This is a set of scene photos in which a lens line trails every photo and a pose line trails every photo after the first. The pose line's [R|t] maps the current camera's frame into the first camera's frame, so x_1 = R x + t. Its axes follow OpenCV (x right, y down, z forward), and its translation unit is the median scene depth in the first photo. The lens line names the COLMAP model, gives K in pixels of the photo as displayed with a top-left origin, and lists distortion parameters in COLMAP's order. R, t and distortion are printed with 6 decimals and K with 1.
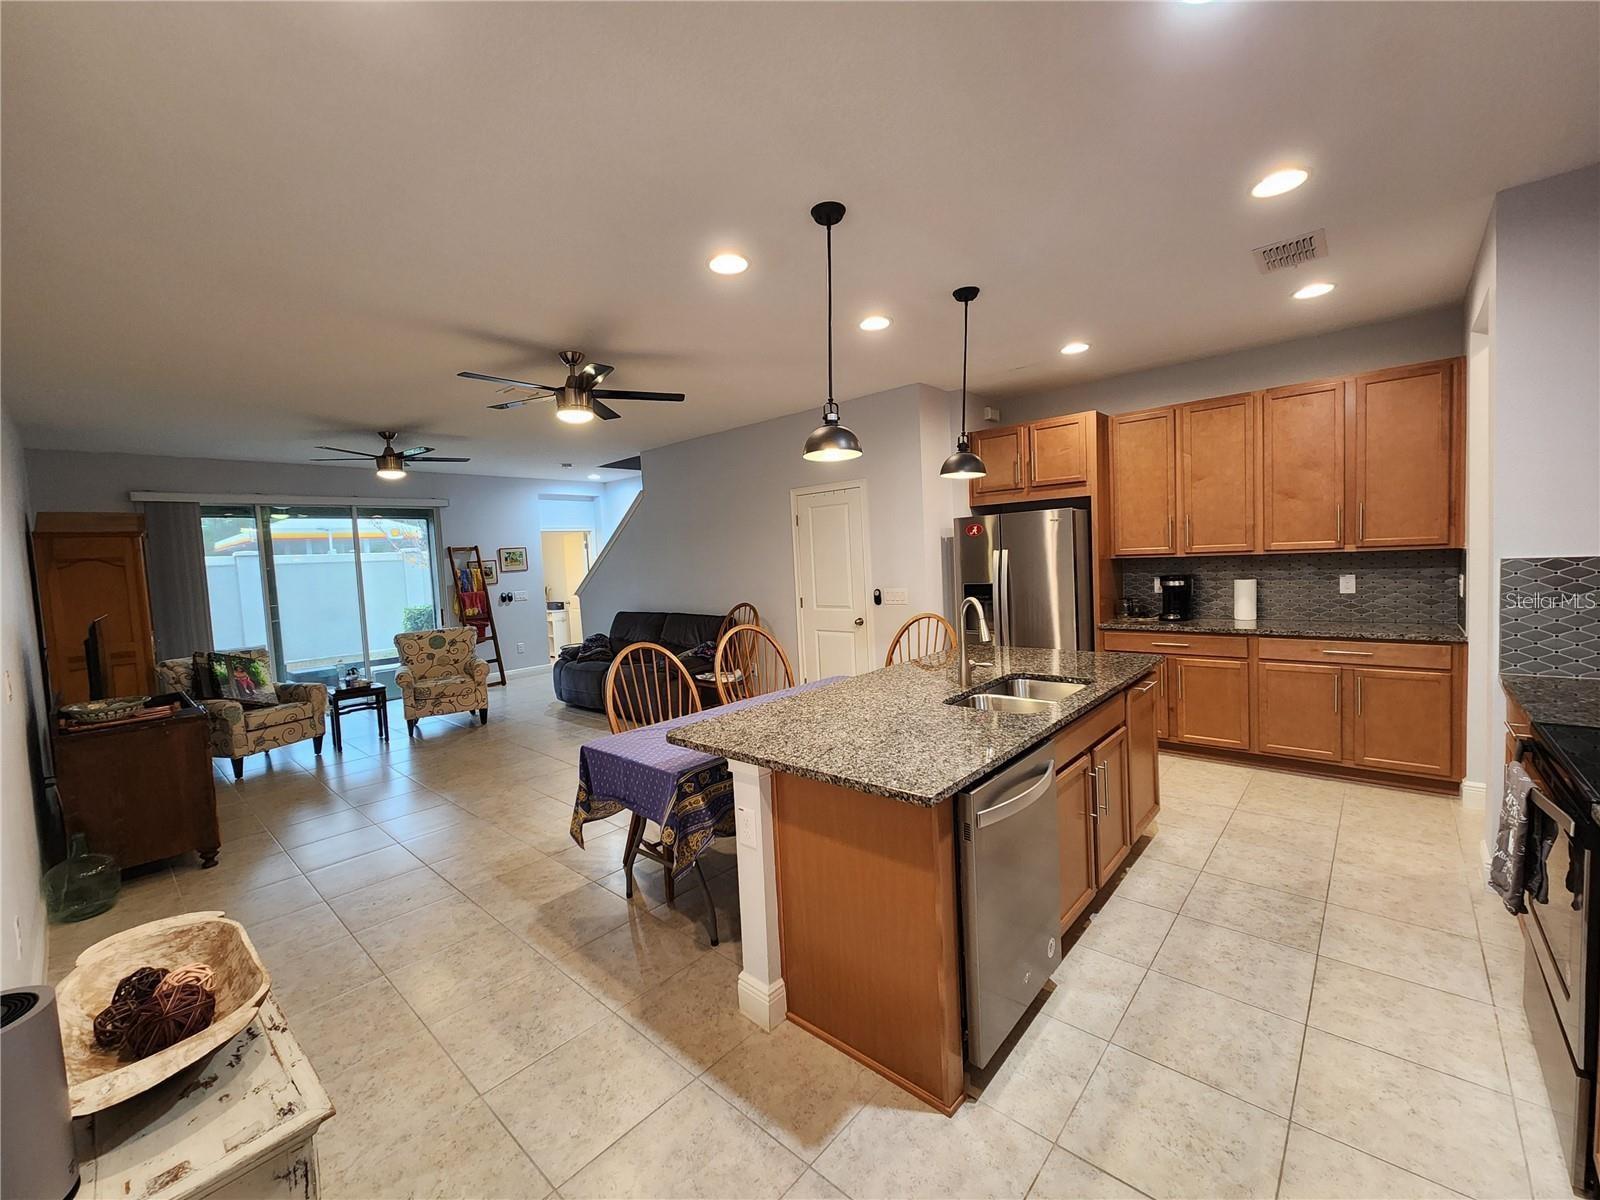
lens RADIAL K [[648.2, 0, 800.3], [0, 648.2, 594.7], [0, 0, 1]] dist [0.002440, -0.004060]
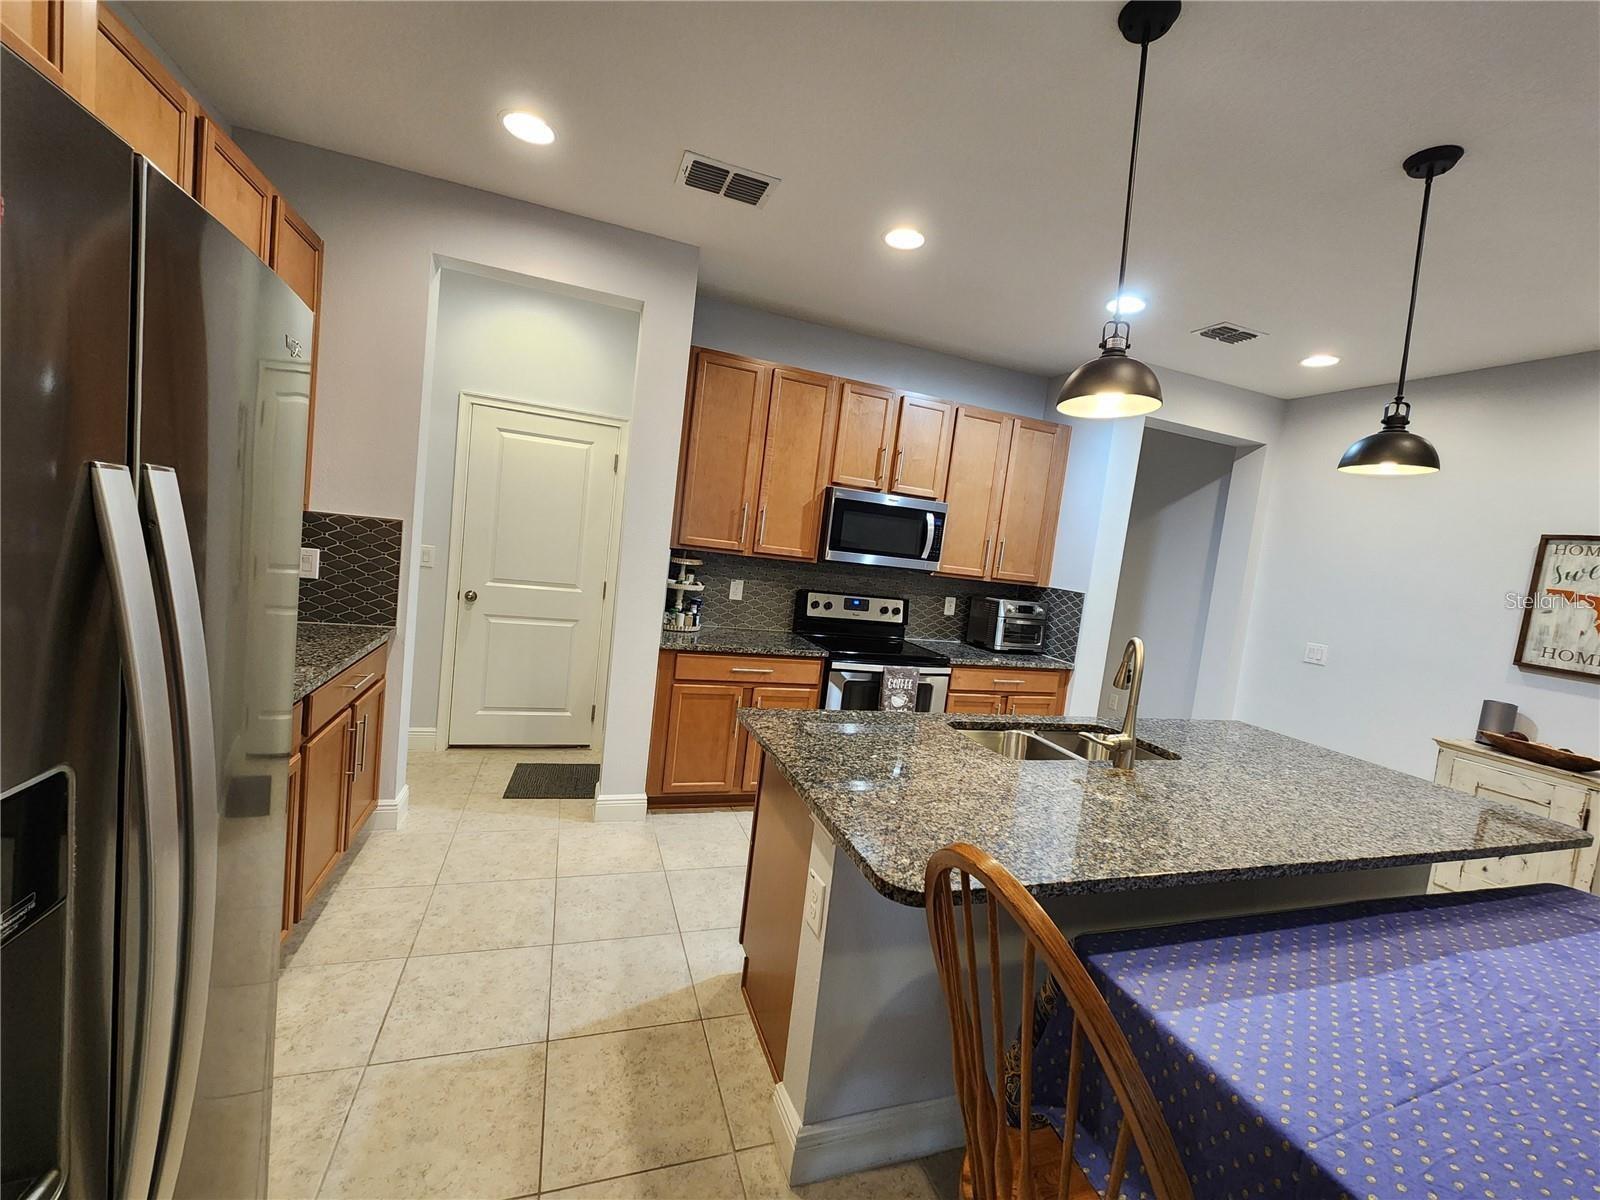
lens RADIAL K [[649.1, 0, 801.2], [0, 649.1, 597.3], [0, 0, 1]] dist [-0.000047, -0.000067]
pose [[-0.873663, -0.092283, 0.477699, 0.185226], [-0.041033, 0.992325, 0.116654, -0.082924], [-0.484797, 0.082315, -0.870744, 1.350496]]
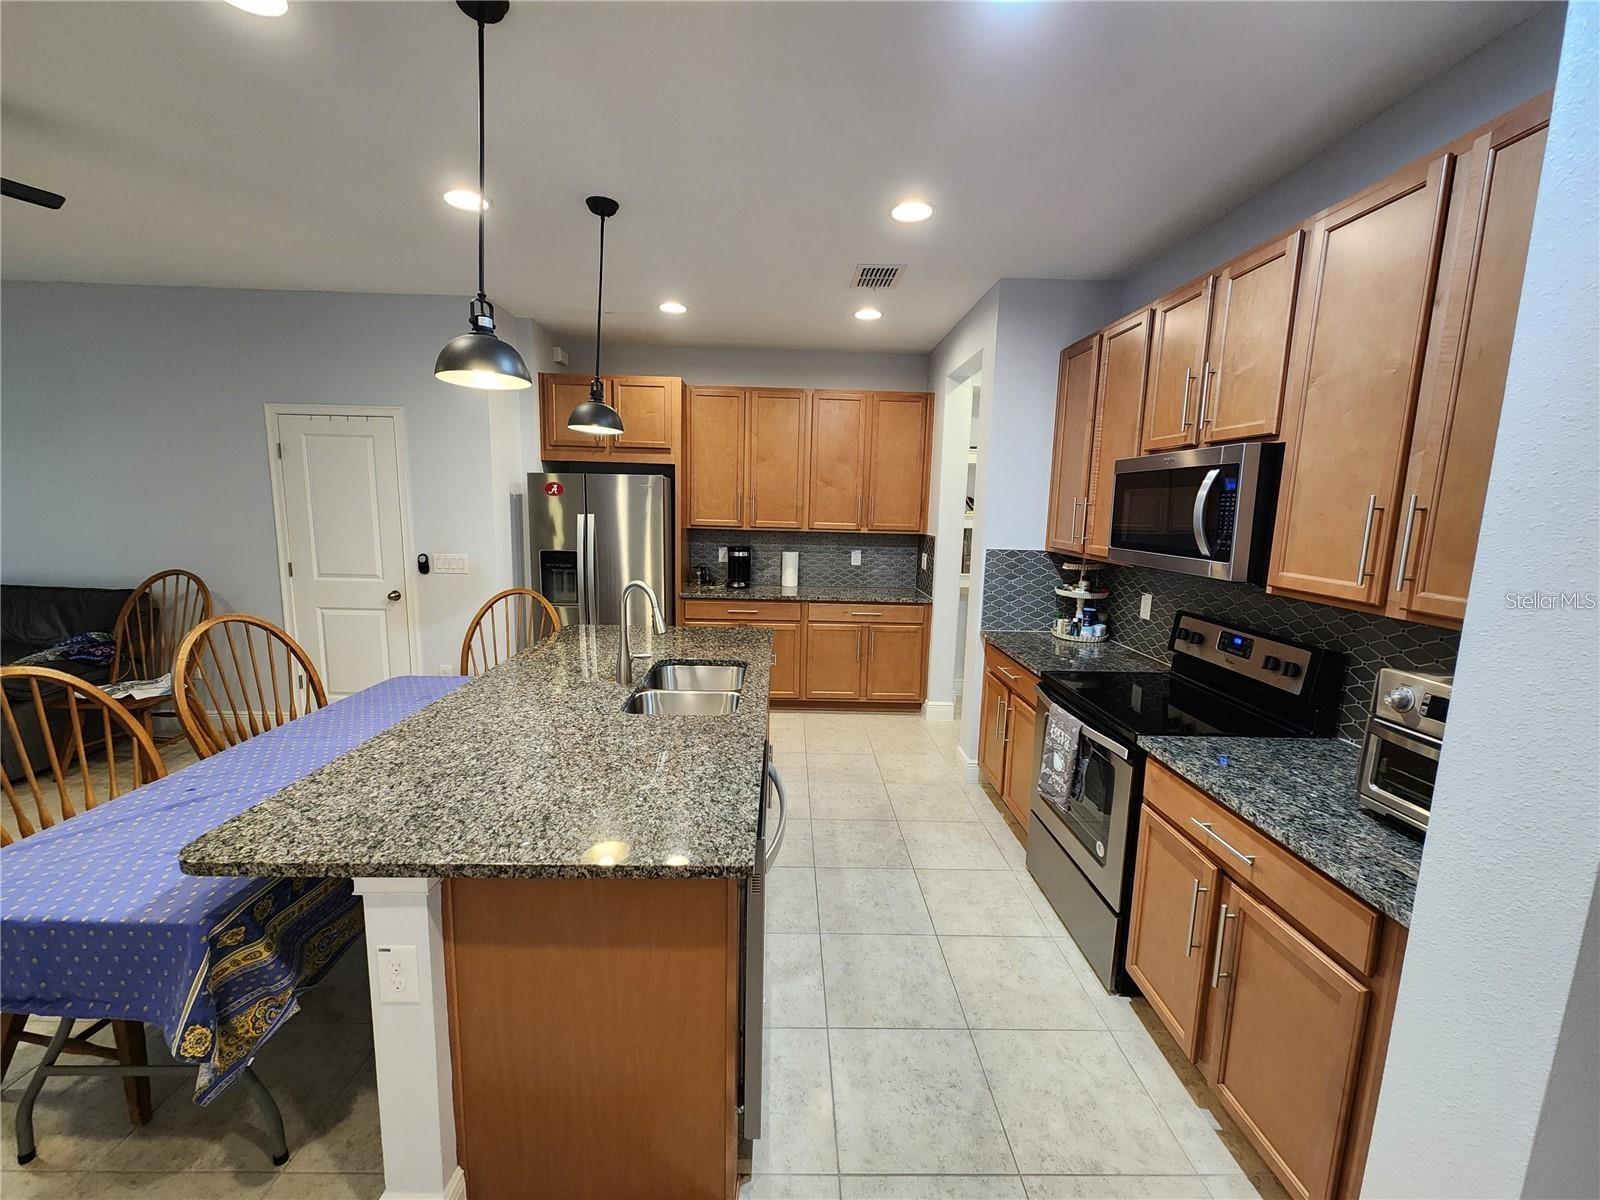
lens RADIAL K [[645.2, 0, 797.8], [0, 645.2, 597.2], [0, 0, 1]] dist [0.004174, -0.001434]
pose [[0.729644, -0.032348, 0.683062, -0.119657], [-0.020314, 0.997414, 0.068934, -0.027395], [-0.683525, -0.064173, 0.727100, 0.177850]]
